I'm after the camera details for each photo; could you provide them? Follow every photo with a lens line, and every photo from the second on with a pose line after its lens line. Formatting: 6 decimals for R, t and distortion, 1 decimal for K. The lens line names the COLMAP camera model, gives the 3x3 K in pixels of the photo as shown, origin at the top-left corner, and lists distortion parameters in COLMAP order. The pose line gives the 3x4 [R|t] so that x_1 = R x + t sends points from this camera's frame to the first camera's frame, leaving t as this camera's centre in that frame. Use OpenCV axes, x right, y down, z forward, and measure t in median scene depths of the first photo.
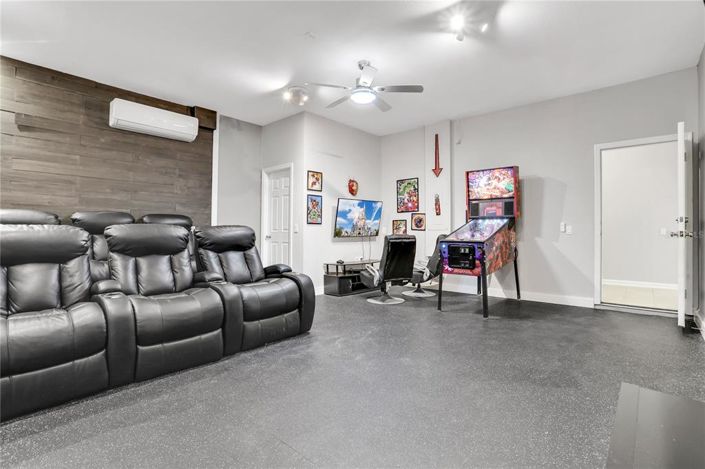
lens RADIAL K [[346.0, 0, 356.6], [0, 346.0, 234.1], [0, 0, 1]] dist [-0.063480, 0.026605]
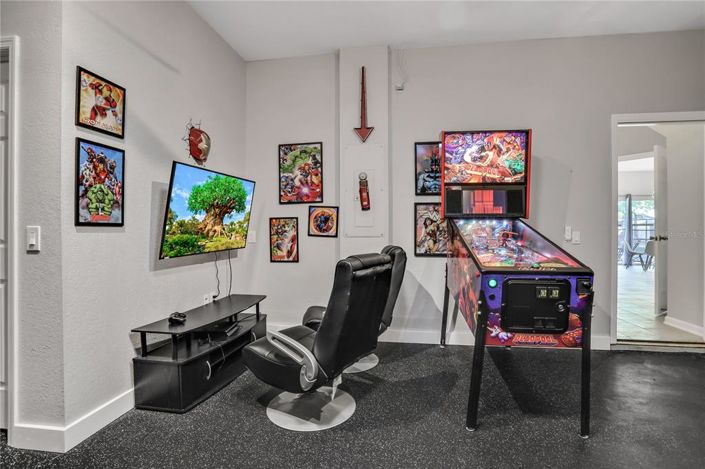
lens RADIAL K [[346.0, 0, 356.6], [0, 346.0, 234.1], [0, 0, 1]] dist [-0.063480, 0.026605]
pose [[0.841933, -0.009183, 0.539503, -0.086090], [0.004172, 0.999936, 0.010510, -0.022826], [-0.539565, -0.006598, 0.841918, 0.557302]]
